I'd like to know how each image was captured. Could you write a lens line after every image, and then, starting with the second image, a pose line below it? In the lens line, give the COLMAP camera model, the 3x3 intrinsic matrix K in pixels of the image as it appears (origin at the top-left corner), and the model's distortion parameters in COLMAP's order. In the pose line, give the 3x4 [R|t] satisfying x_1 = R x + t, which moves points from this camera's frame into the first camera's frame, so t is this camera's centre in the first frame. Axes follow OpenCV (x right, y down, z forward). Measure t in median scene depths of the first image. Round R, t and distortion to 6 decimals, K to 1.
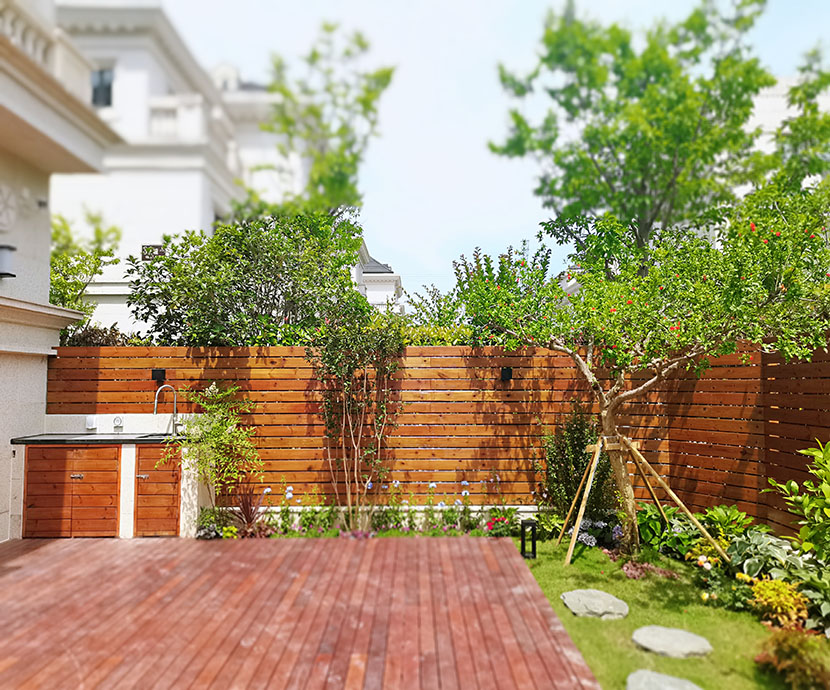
lens RADIAL K [[636.8, 0, 416.4], [0, 636.8, 348.3], [0, 0, 1]] dist [0.023283, -0.005823]
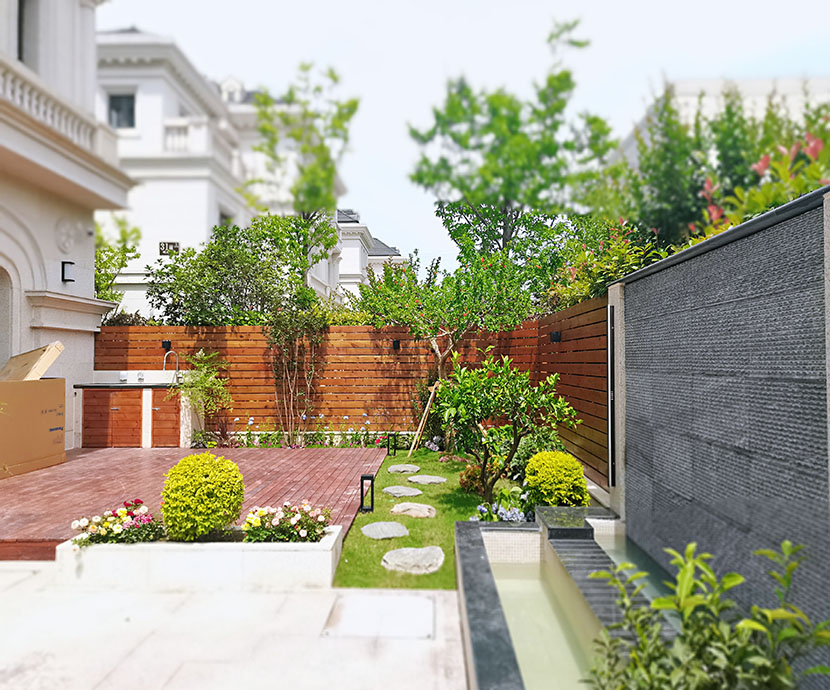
lens RADIAL K [[636.8, 0, 413.2], [0, 636.8, 343.8], [0, 0, 1]] dist [0.023283, -0.005823]
pose [[0.999373, -0.000209, -0.035410, 0.228864], [0.001076, 0.999700, 0.024478, 0.003040], [0.035394, -0.024501, 0.999073, -0.480902]]
